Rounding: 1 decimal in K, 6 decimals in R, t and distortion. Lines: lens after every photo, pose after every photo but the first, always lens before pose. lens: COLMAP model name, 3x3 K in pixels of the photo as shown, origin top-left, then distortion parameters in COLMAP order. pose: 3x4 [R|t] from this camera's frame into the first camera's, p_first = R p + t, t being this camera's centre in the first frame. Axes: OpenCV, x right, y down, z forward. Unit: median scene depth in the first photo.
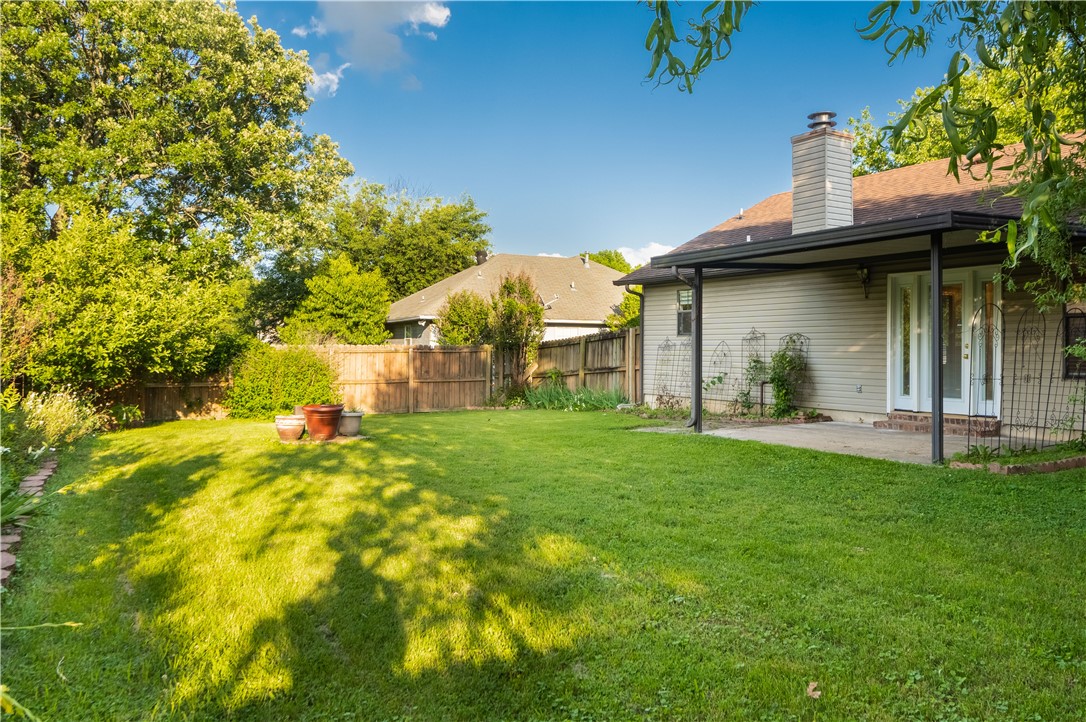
lens RADIAL K [[775.1, 0, 542.9], [0, 775.1, 358.8], [0, 0, 1]] dist [-0.013112, 0.000630]
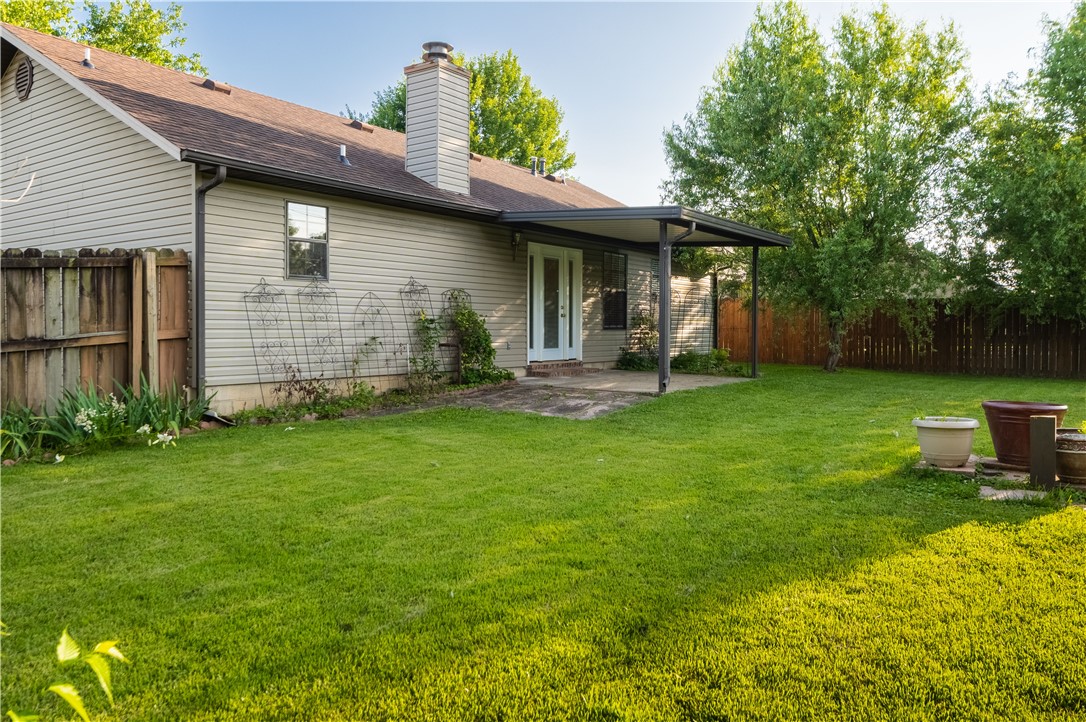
lens RADIAL K [[775.1, 0, 542.5], [0, 775.1, 356.3], [0, 0, 1]] dist [-0.013112, 0.000630]
pose [[-0.374026, -0.041281, 0.926499, -0.445803], [0.005656, 0.998889, 0.046790, 0.003043], [-0.927401, 0.022741, -0.373377, 1.036893]]
